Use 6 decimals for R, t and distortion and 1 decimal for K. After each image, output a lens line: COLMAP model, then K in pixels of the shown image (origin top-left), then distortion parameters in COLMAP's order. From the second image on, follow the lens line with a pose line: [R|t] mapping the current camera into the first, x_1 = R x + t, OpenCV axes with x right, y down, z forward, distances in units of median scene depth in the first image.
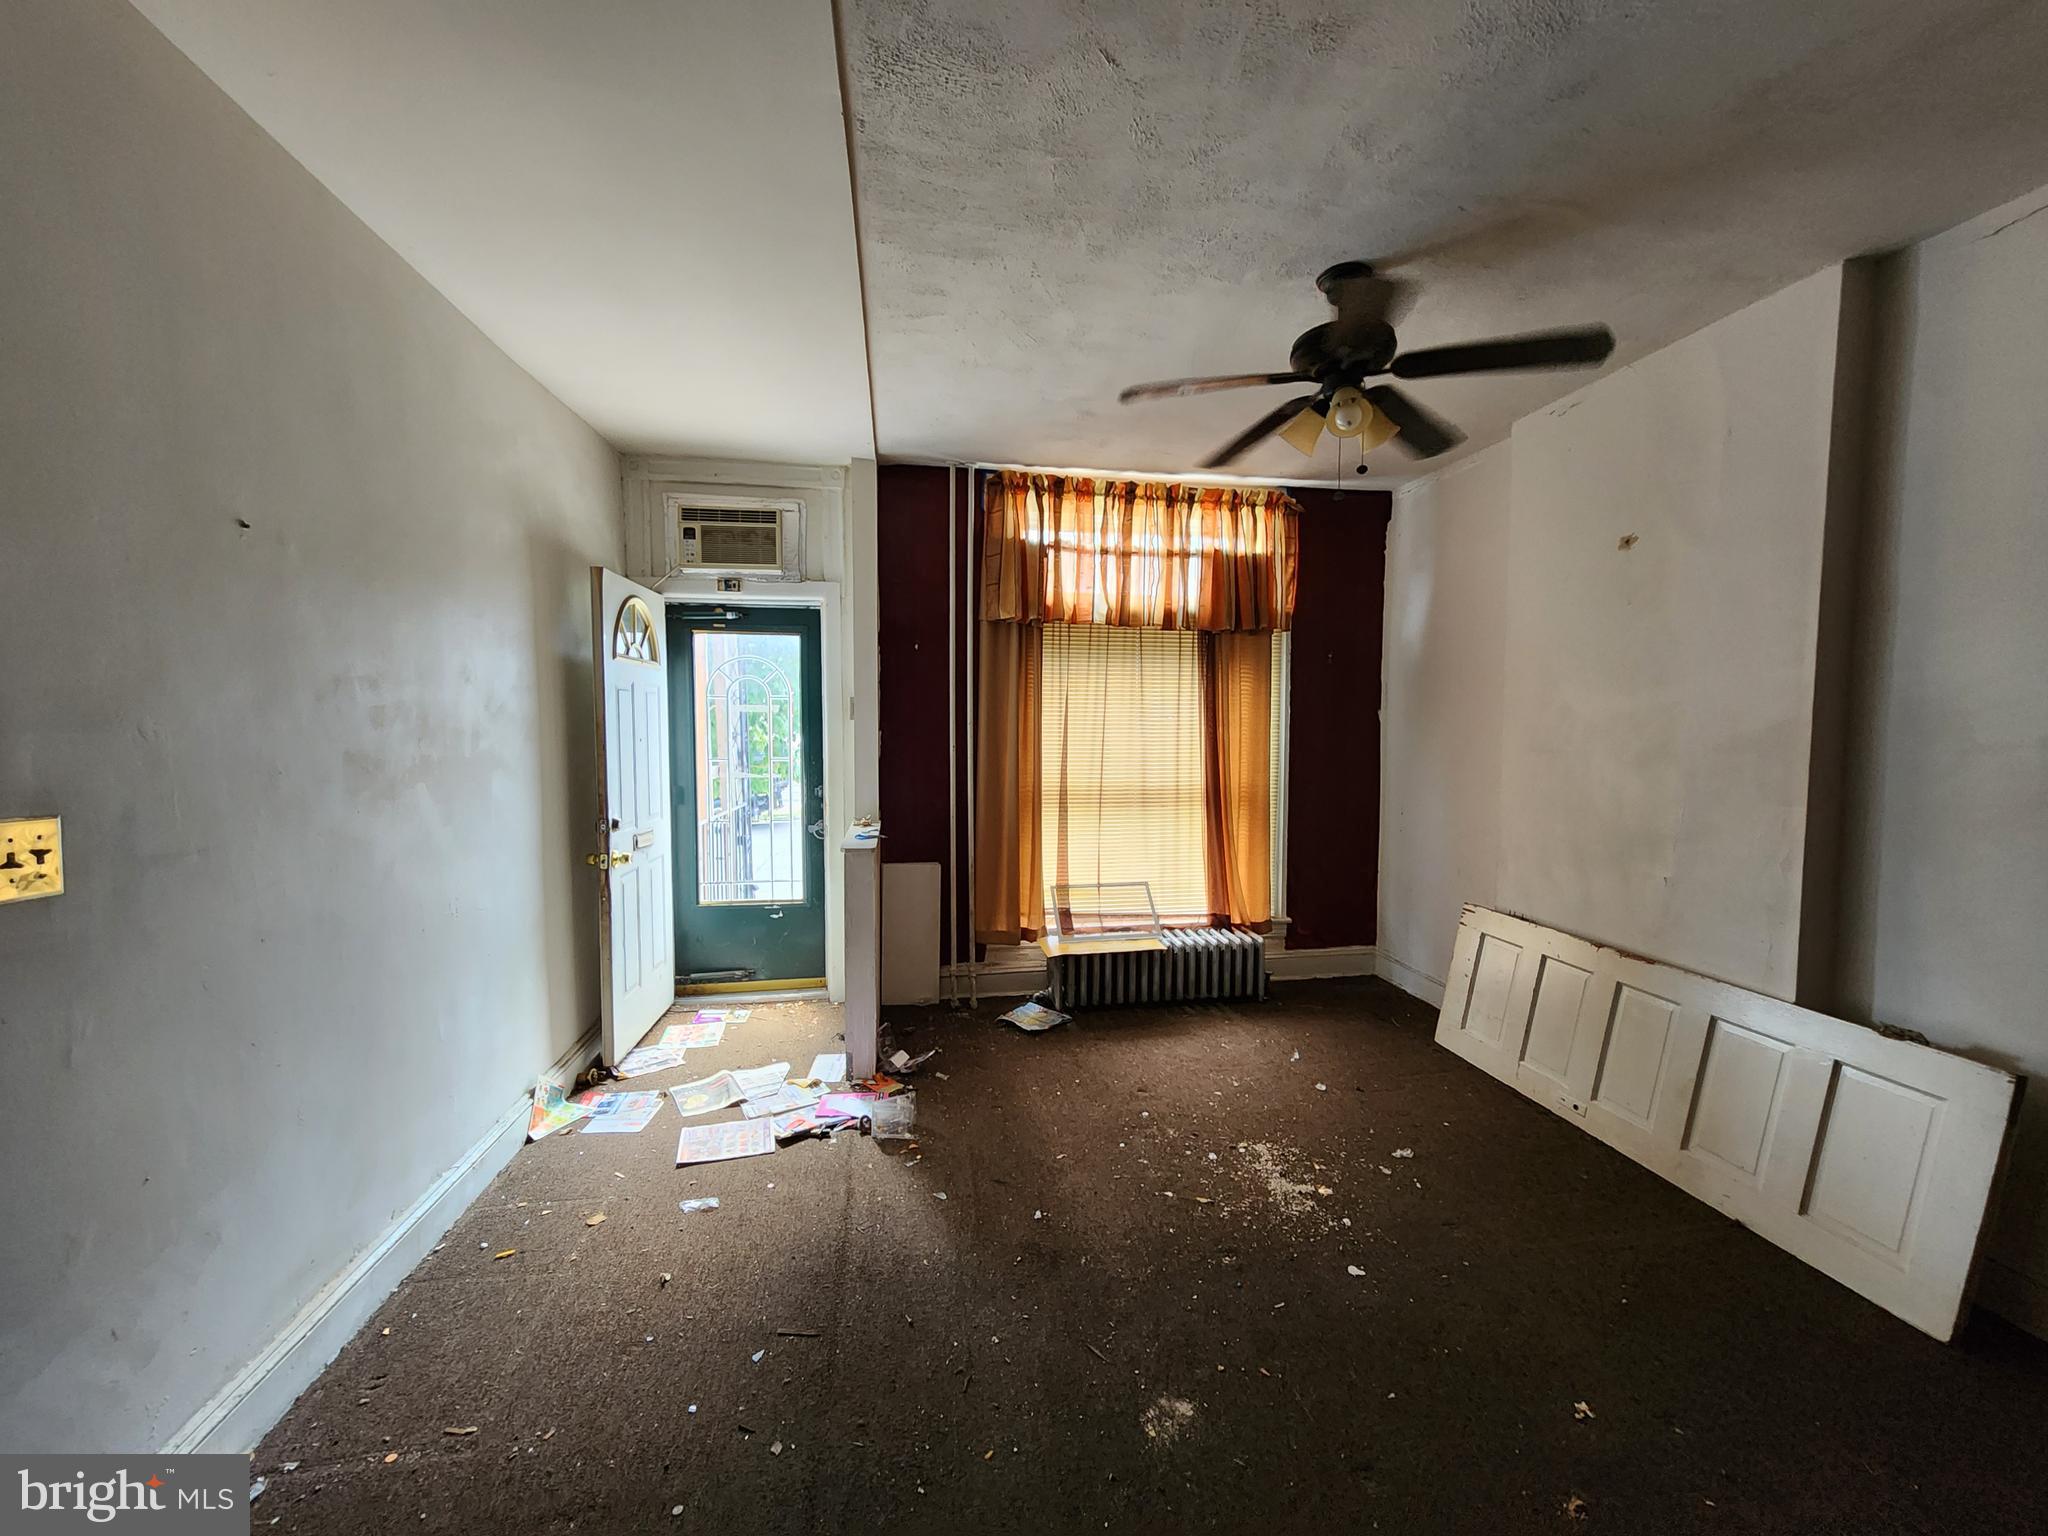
lens RADIAL K [[848.1, 0, 1040.5], [0, 848.1, 769.6], [0, 0, 1]] dist [0.001801, -0.003912]
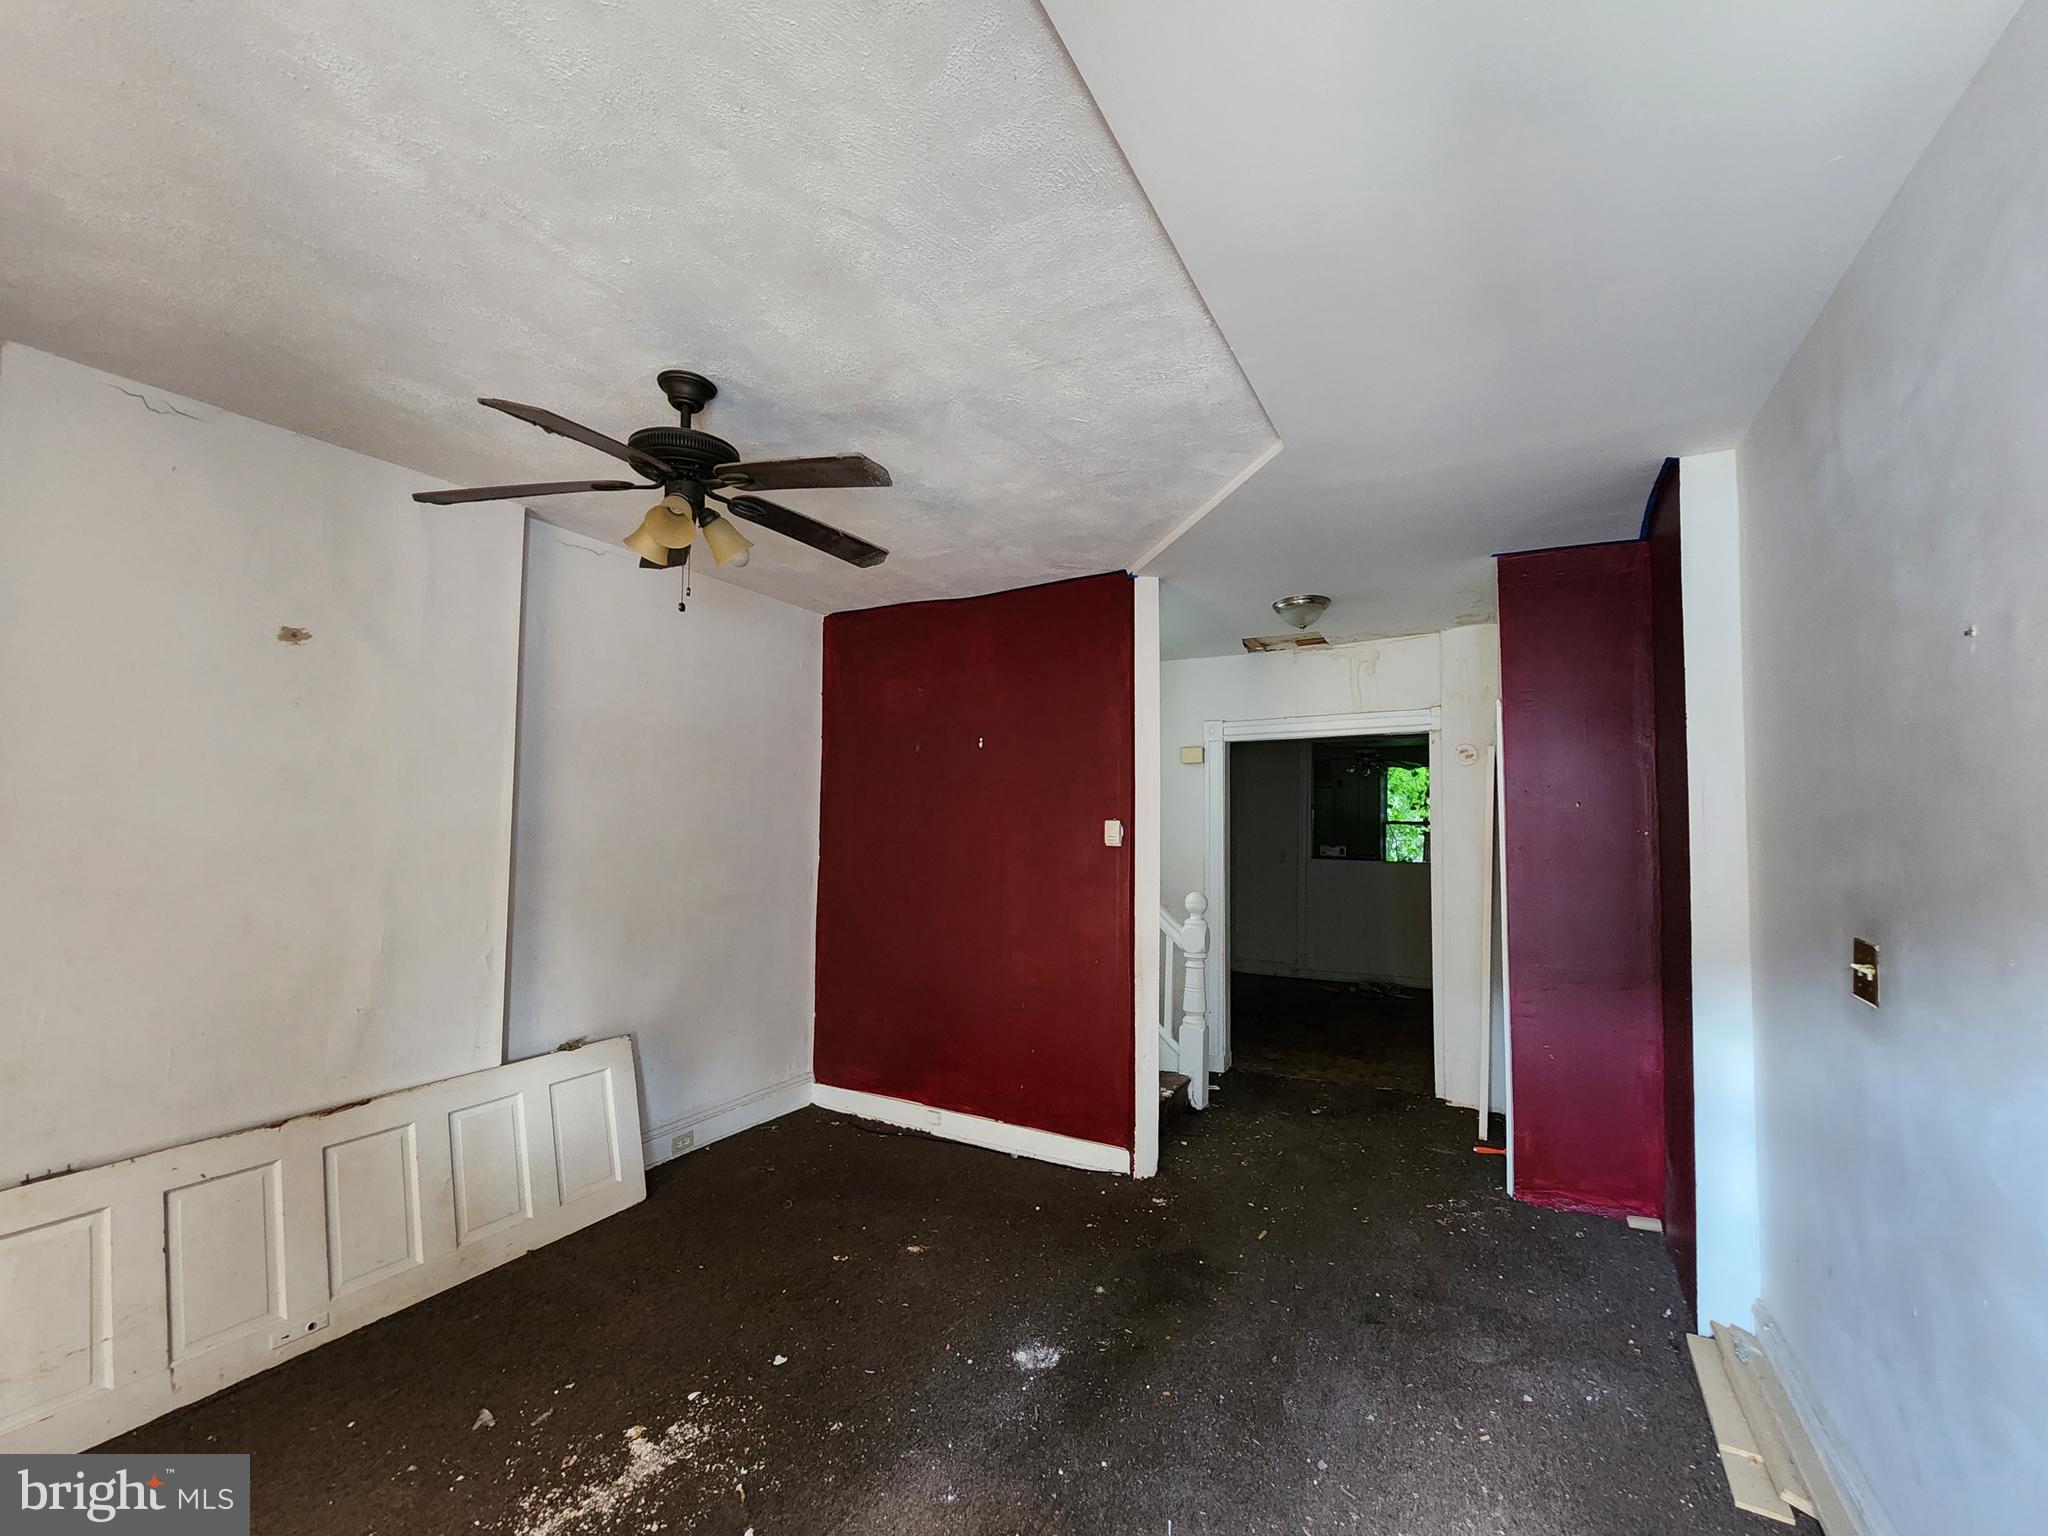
lens RADIAL K [[848.1, 0, 1040.5], [0, 848.1, 769.6], [0, 0, 1]] dist [0.001801, -0.003912]
pose [[-0.790046, 0.024949, 0.612540, -0.449580], [0.028364, 0.999589, -0.004130, -0.115076], [-0.612391, 0.014111, -0.790429, 1.292946]]
